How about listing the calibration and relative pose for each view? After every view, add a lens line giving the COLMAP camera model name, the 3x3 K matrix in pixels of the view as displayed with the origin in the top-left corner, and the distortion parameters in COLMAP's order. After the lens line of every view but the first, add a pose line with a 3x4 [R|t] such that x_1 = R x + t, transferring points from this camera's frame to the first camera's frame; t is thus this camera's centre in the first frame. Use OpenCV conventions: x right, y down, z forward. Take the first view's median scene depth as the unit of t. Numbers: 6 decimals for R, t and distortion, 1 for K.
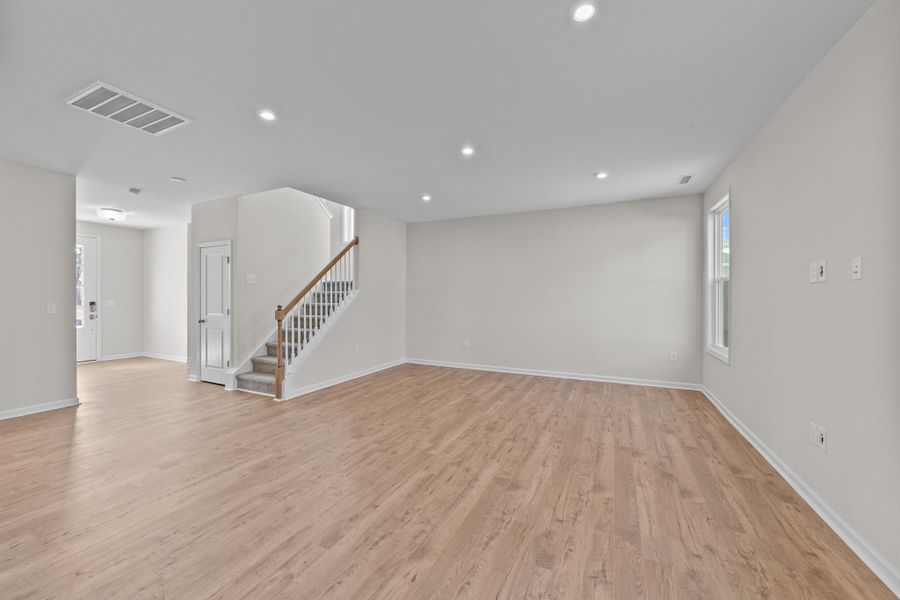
lens RADIAL K [[345.1, 0, 451.8], [0, 345.1, 297.4], [0, 0, 1]] dist [-0.016962, 0.007081]
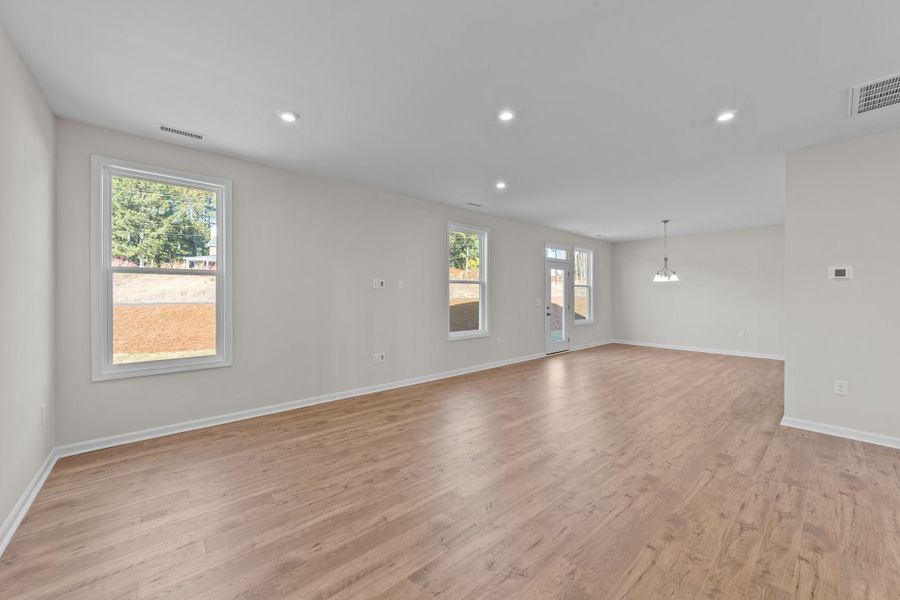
lens RADIAL K [[345.1, 0, 452.0], [0, 345.1, 297.1], [0, 0, 1]] dist [-0.016962, 0.007081]
pose [[-0.916752, -0.002571, 0.399448, -0.173737], [0.000407, 0.999973, 0.007372, -0.004989], [-0.399457, 0.006921, -0.916726, 1.936048]]
